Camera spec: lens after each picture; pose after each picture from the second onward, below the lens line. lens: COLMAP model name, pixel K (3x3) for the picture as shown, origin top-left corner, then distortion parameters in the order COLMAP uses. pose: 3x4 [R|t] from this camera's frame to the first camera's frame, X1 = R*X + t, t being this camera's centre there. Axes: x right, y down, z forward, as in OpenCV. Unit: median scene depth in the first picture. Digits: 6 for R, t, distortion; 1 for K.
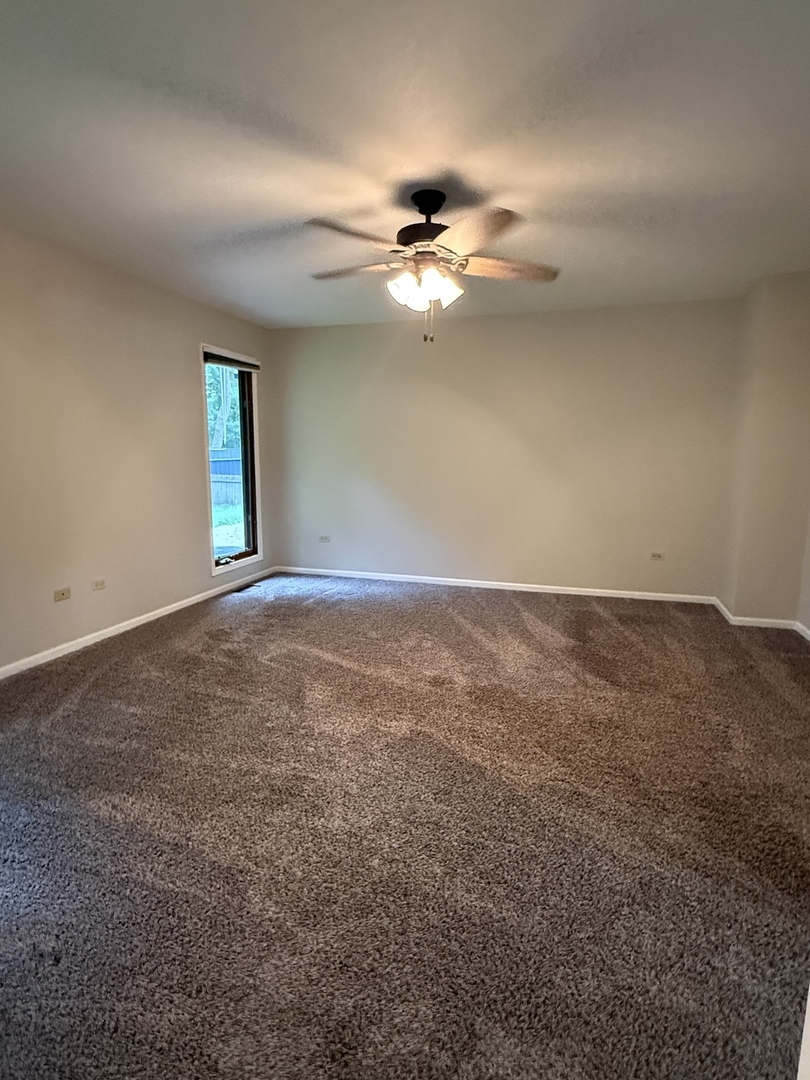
lens RADIAL K [[564.3, 0, 408.5], [0, 564.3, 536.2], [0, 0, 1]] dist [-0.001613, -0.000296]
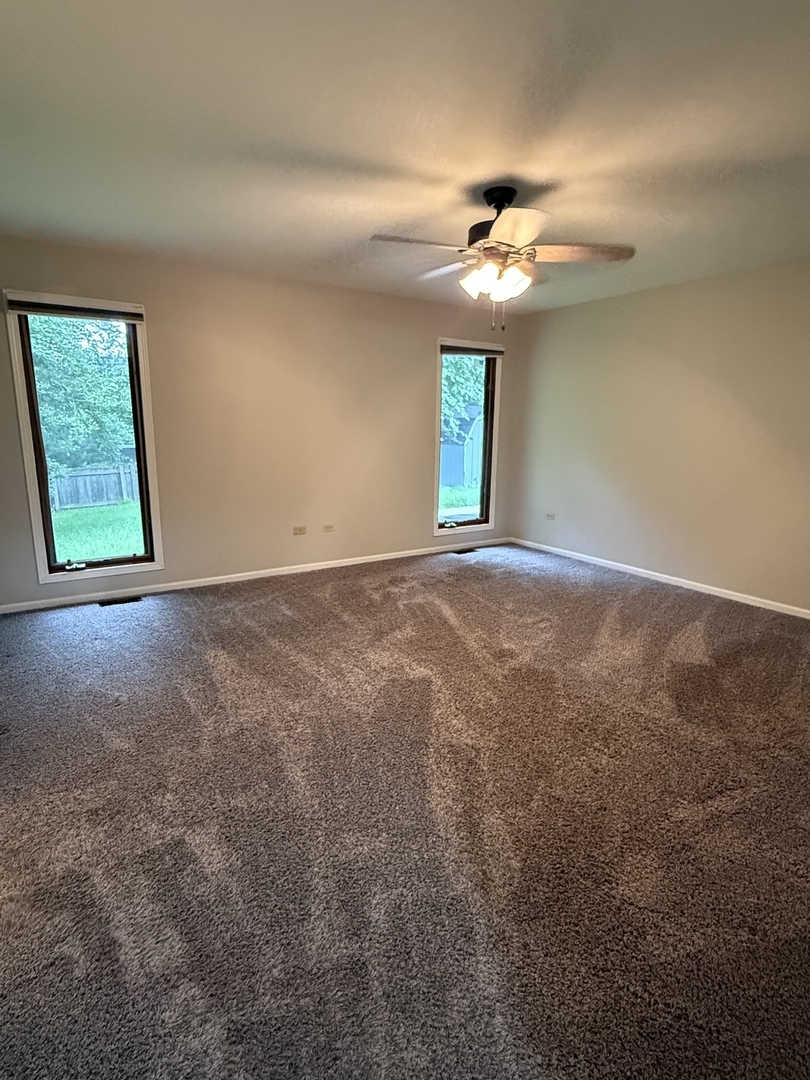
lens RADIAL K [[564.3, 0, 410.4], [0, 564.3, 542.0], [0, 0, 1]] dist [-0.001613, -0.000296]
pose [[0.771845, 0.135957, -0.621104, 0.452395], [-0.103047, 0.990704, 0.088805, -0.021920], [0.627404, -0.004541, 0.778680, 0.052330]]
